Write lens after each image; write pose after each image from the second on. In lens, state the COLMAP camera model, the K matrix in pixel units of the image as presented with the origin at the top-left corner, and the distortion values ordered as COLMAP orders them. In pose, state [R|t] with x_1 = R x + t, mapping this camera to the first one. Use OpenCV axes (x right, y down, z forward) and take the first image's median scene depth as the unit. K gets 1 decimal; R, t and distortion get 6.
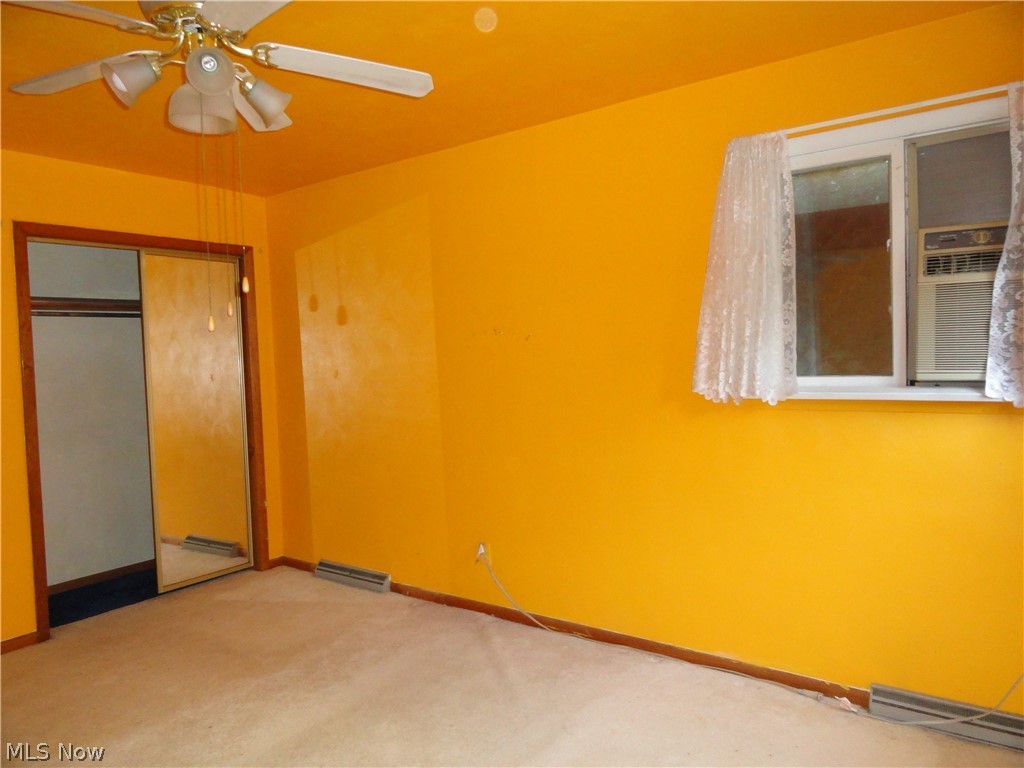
lens RADIAL K [[714.6, 0, 512.3], [0, 714.6, 381.1], [0, 0, 1]] dist [-0.002985, -0.004236]
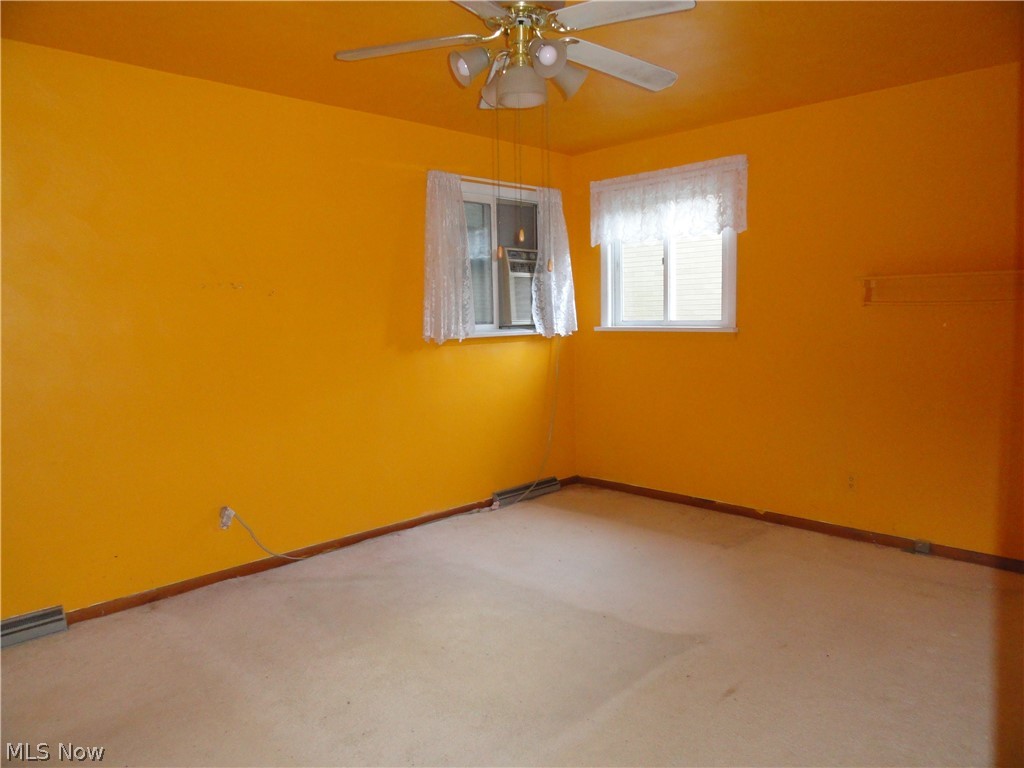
lens RADIAL K [[714.6, 0, 512.1], [0, 714.6, 384.2], [0, 0, 1]] dist [-0.002985, -0.004236]
pose [[0.168079, -0.070017, 0.983284, -1.314348], [0.061786, 0.996261, 0.060380, 0.039852], [-0.983835, 0.050604, 0.171776, 0.645680]]
